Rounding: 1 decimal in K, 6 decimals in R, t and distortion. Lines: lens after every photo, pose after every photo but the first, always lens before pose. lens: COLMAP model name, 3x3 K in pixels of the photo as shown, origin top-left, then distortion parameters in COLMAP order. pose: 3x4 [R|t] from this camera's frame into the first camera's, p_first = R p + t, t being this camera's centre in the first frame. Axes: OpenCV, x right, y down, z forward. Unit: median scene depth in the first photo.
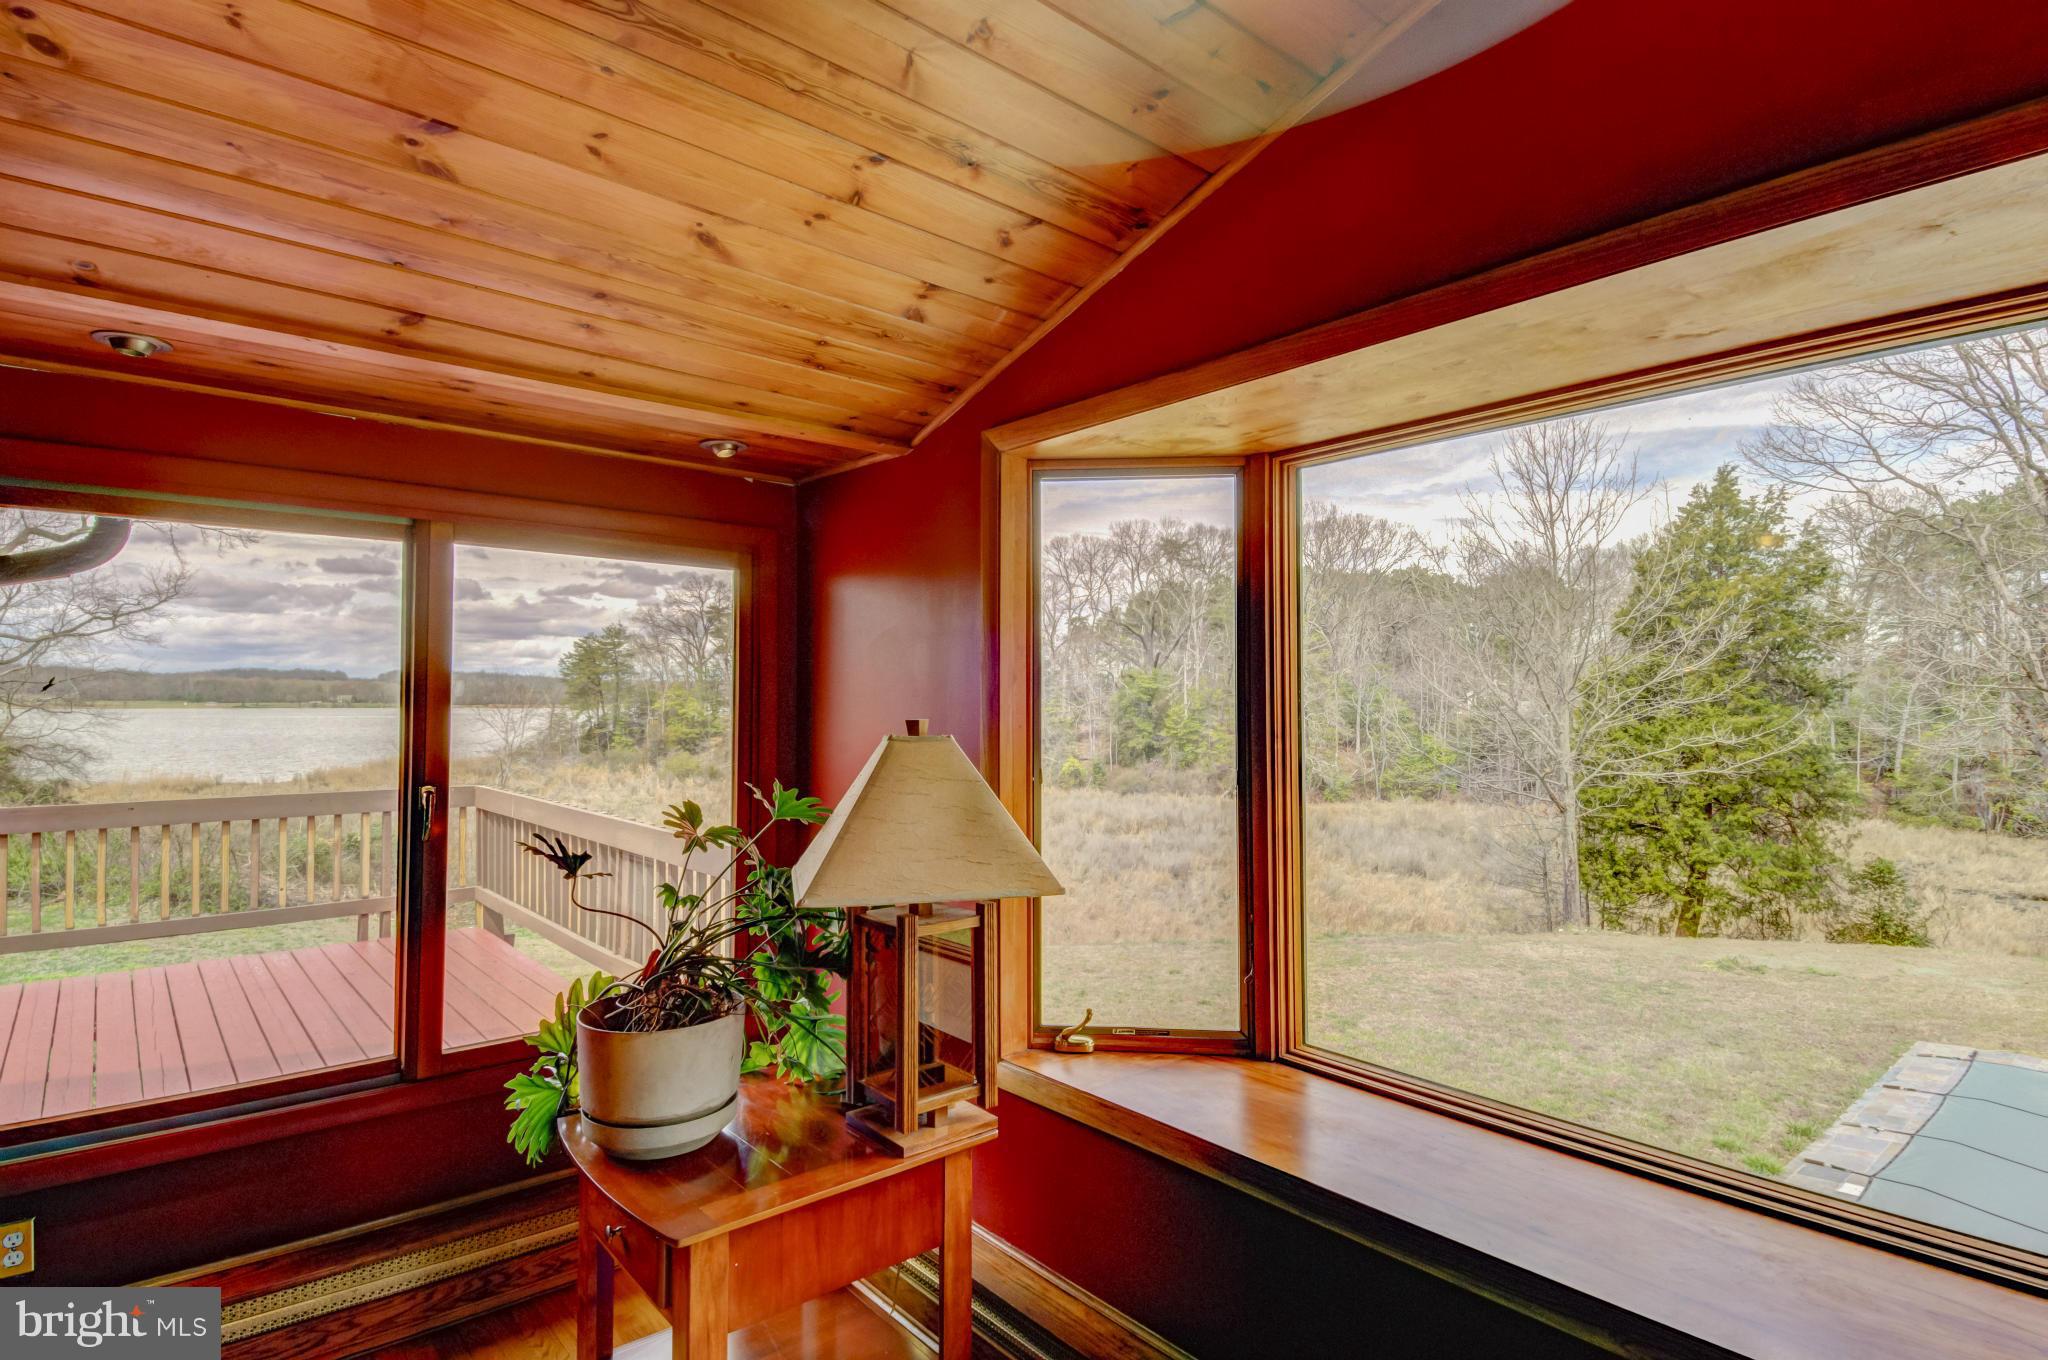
lens RADIAL K [[1066.8, 0, 1020.8], [0, 1066.8, 675.3], [0, 0, 1]] dist [0.092334, -0.077682]
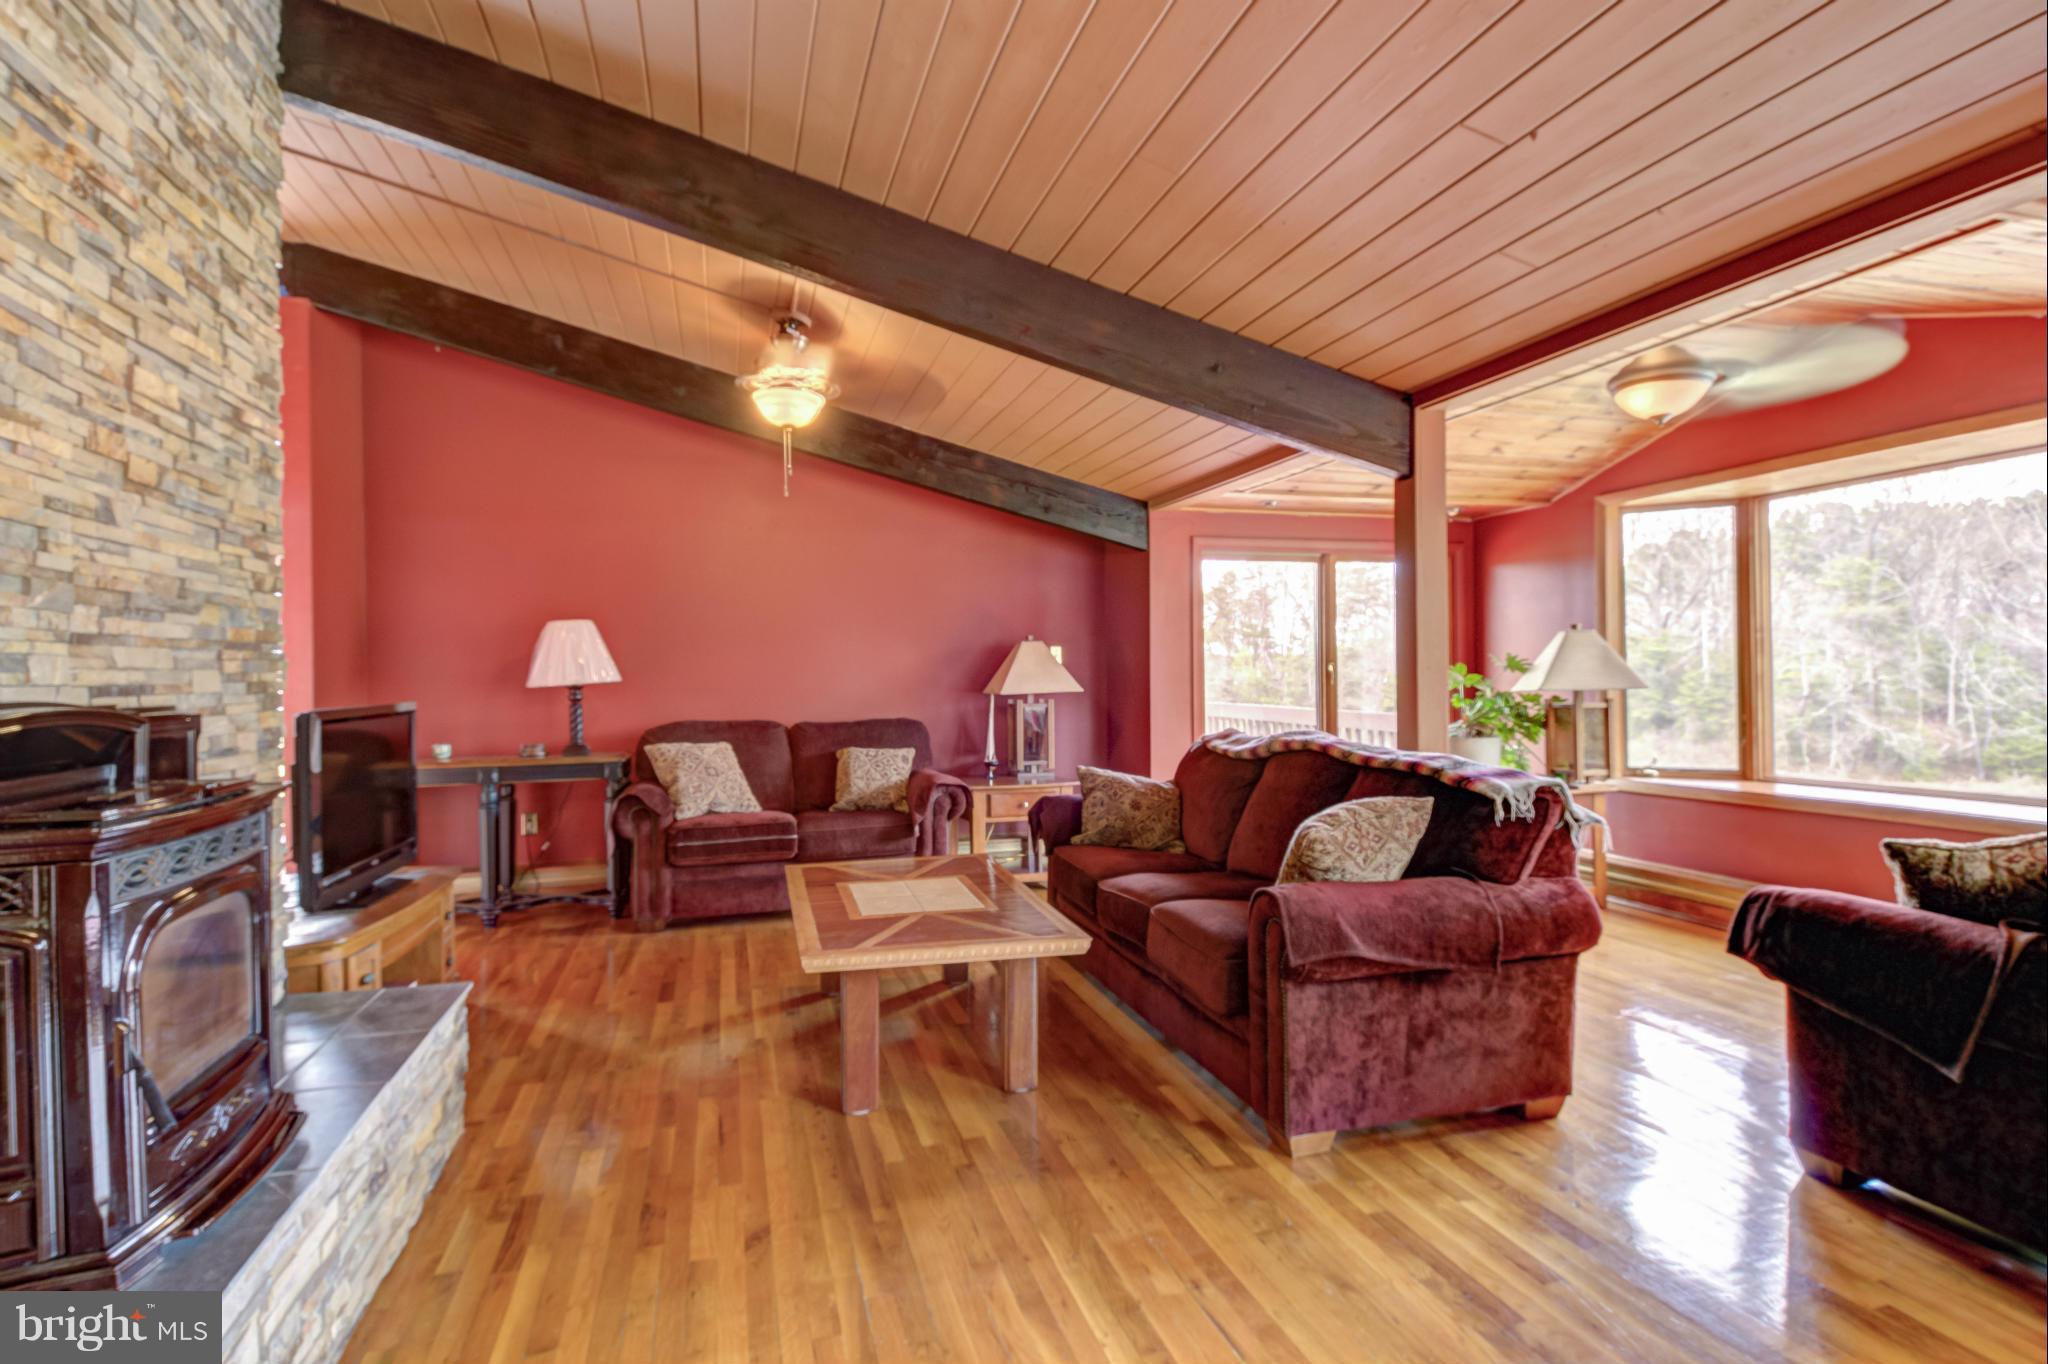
lens RADIAL K [[1027.8, 0, 1036.6], [0, 1027.8, 677.5], [0, 0, 1]] dist [0.066231, -0.056503]
pose [[0.914338, -0.015227, -0.404665, -0.206441], [0.026437, 0.999406, 0.022128, 0.060880], [0.404087, -0.030931, 0.914197, -1.332409]]
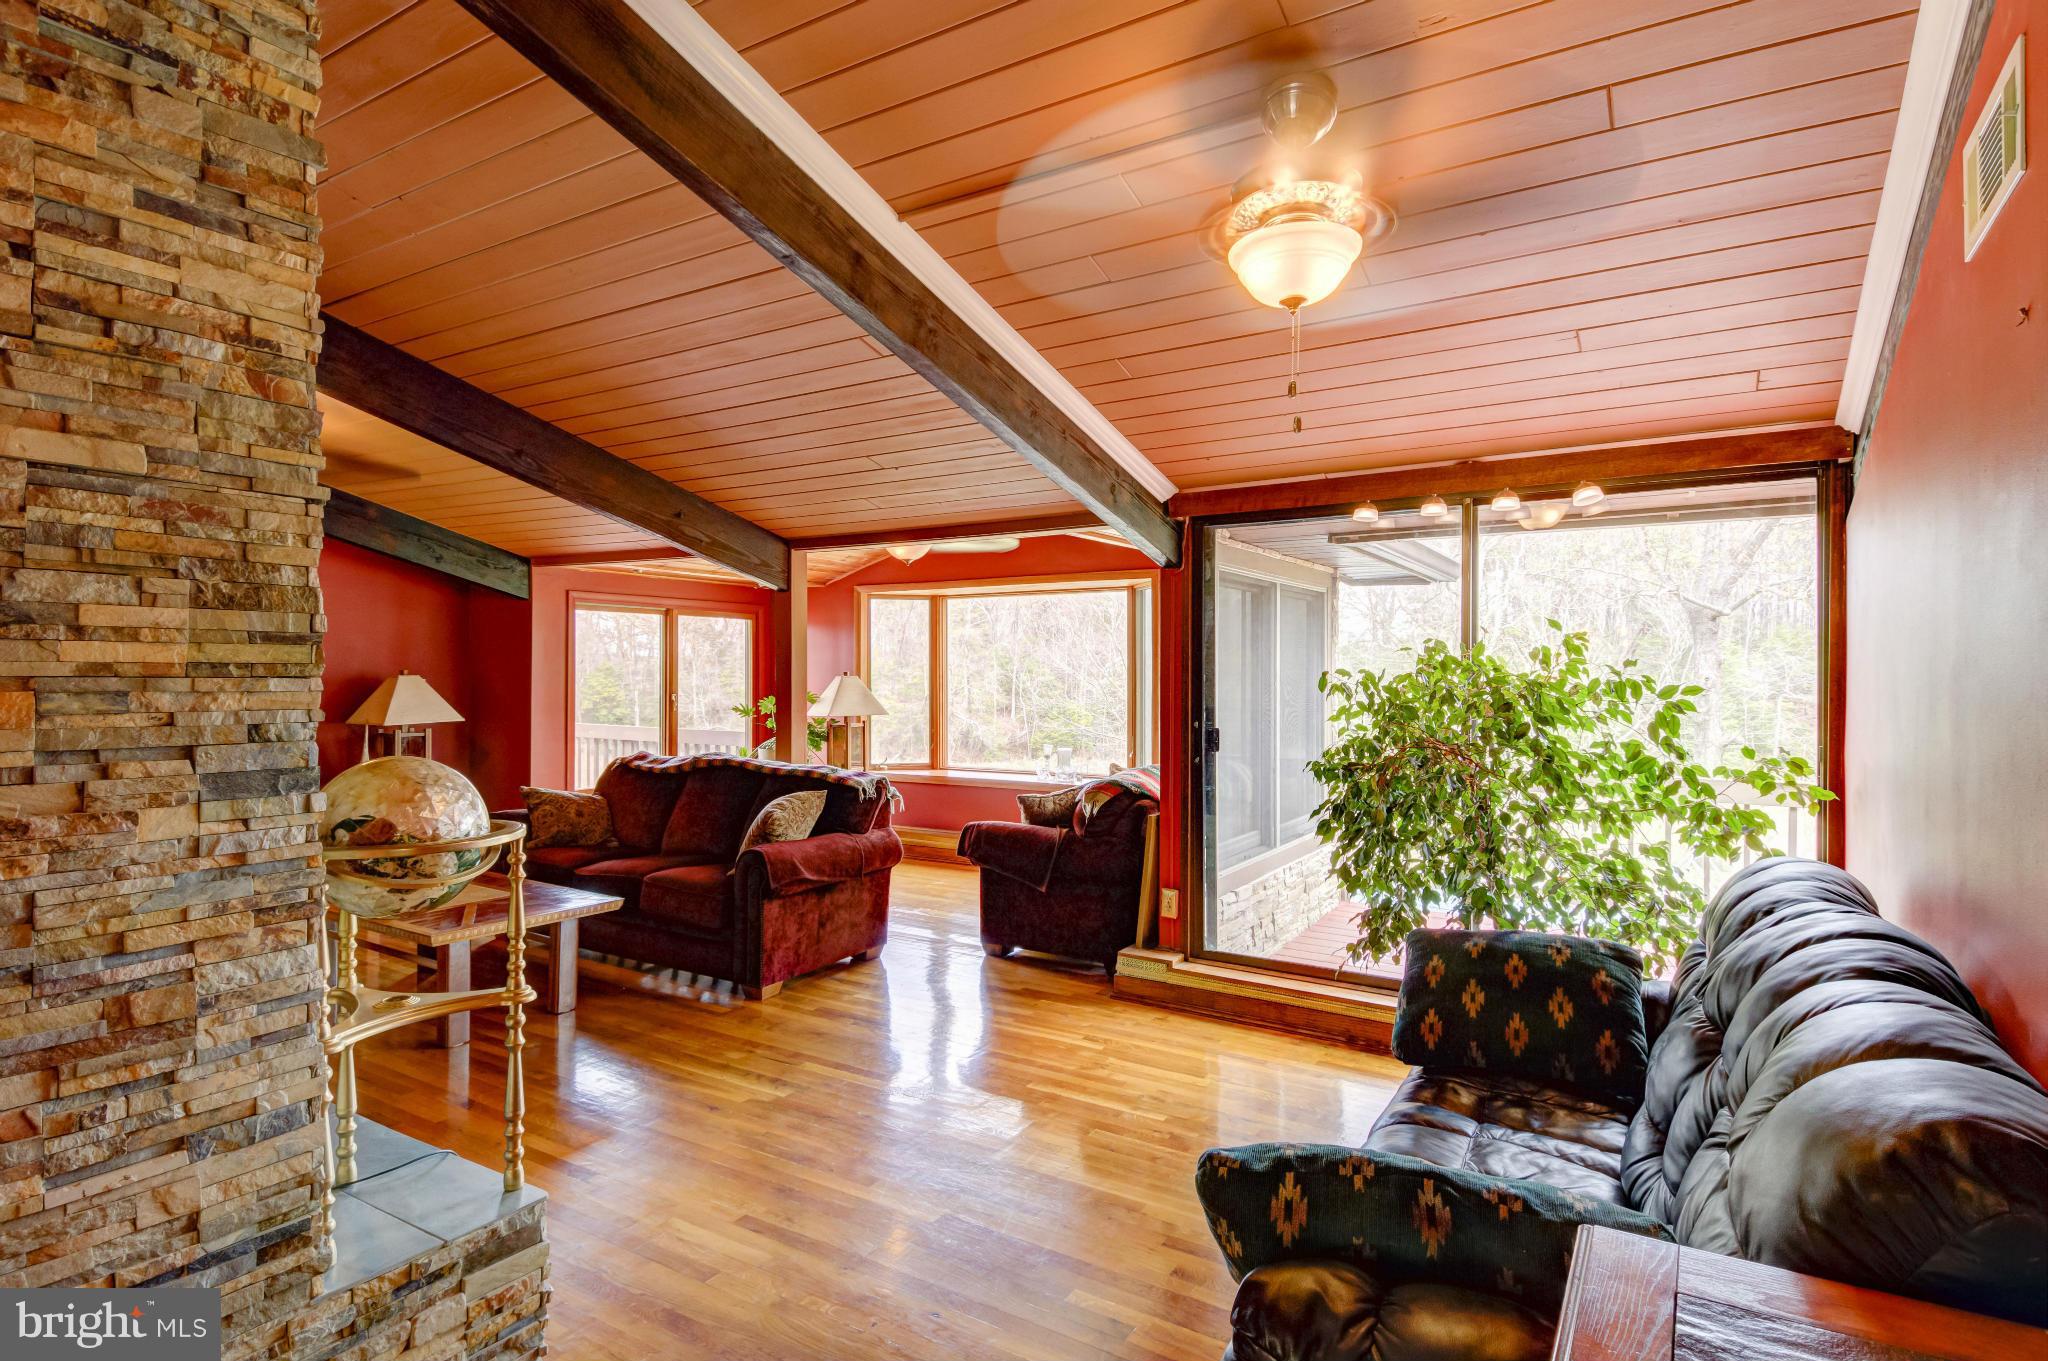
lens RADIAL K [[1027.8, 0, 1036.6], [0, 1027.8, 676.0], [0, 0, 1]] dist [0.066231, -0.056503]
pose [[0.947625, -0.002633, 0.319374, -0.476642], [-0.006275, 0.999620, 0.026860, -0.033902], [-0.319323, -0.027457, 0.947248, -2.032587]]
